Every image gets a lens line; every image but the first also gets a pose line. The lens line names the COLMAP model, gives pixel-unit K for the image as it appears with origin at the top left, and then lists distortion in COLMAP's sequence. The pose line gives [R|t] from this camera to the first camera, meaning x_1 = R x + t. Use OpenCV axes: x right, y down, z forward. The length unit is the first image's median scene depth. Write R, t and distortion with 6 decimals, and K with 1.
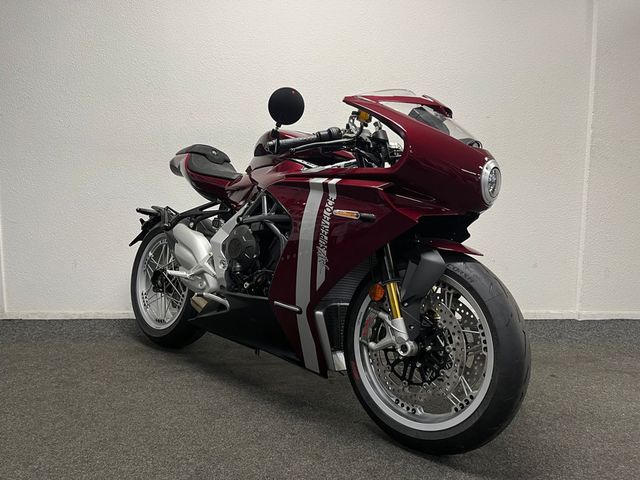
lens RADIAL K [[485.2, 0, 320.0], [0, 485.2, 240.0], [0, 0, 1]] dist [0.045206, -0.001391]
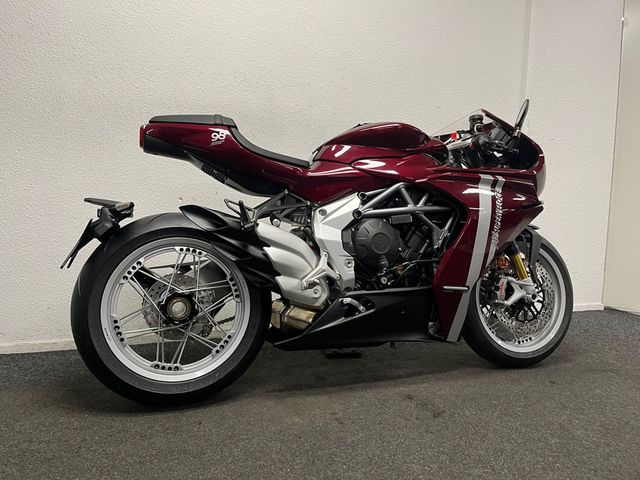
lens RADIAL K [[485.2, 0, 320.0], [0, 485.2, 240.0], [0, 0, 1]] dist [0.045206, -0.001391]
pose [[0.427791, -0.070989, 0.901086, -1.285806], [0.051671, 0.997202, 0.054030, -0.052834], [-0.902399, 0.023446, 0.430262, 0.855600]]
